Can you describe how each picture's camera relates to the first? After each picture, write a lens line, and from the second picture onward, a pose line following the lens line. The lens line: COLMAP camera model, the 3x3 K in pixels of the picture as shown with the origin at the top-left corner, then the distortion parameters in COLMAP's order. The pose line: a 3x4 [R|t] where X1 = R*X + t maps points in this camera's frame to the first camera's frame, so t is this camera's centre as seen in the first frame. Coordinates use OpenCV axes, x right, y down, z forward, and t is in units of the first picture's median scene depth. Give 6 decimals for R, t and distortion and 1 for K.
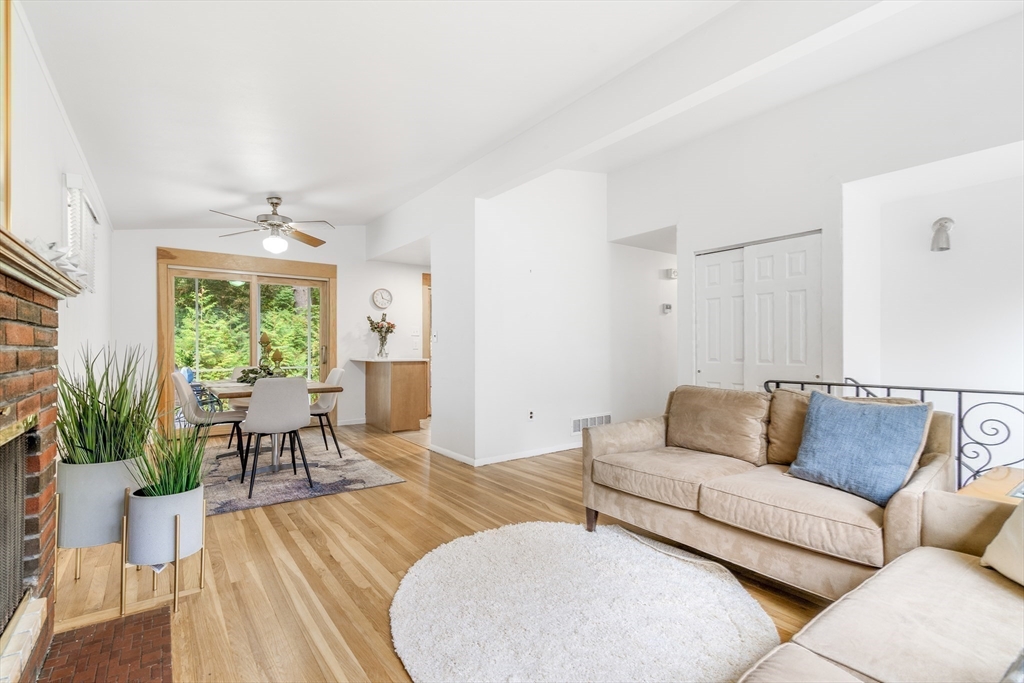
lens RADIAL K [[460.1, 0, 509.4], [0, 460.1, 350.1], [0, 0, 1]] dist [0.016318, 0.000441]
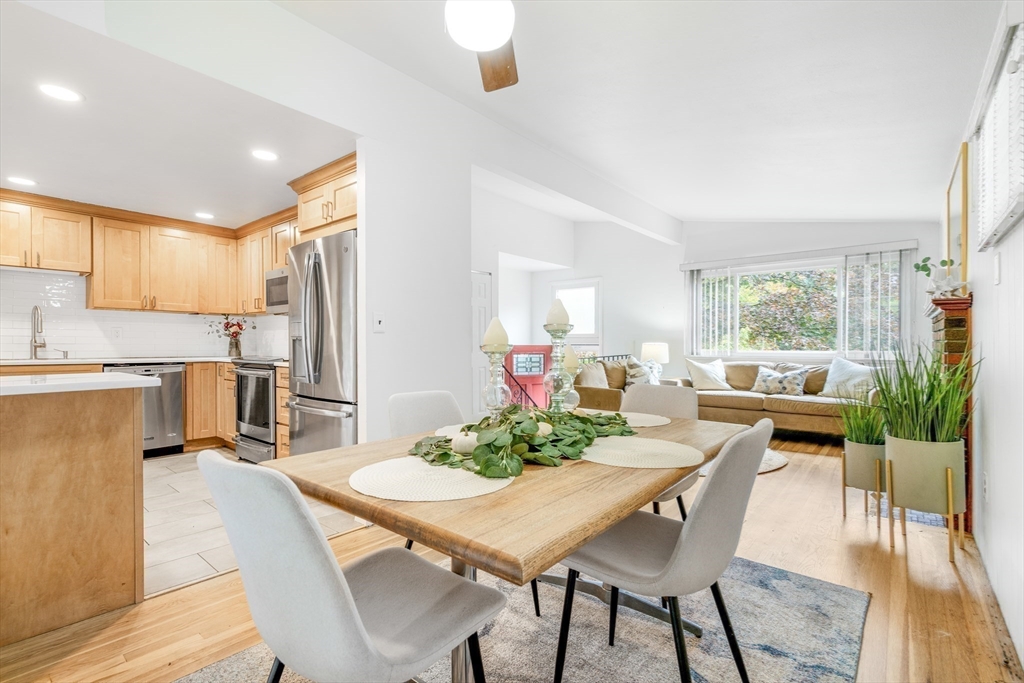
lens RADIAL K [[477.2, 0, 512.4], [0, 477.2, 346.3], [0, 0, 1]] dist [0.006991, 0.000062]
pose [[-0.236563, -0.009230, 0.971572, -0.587905], [0.005224, 0.999928, 0.010771, -0.004486], [-0.971602, 0.007623, -0.236498, 0.739486]]
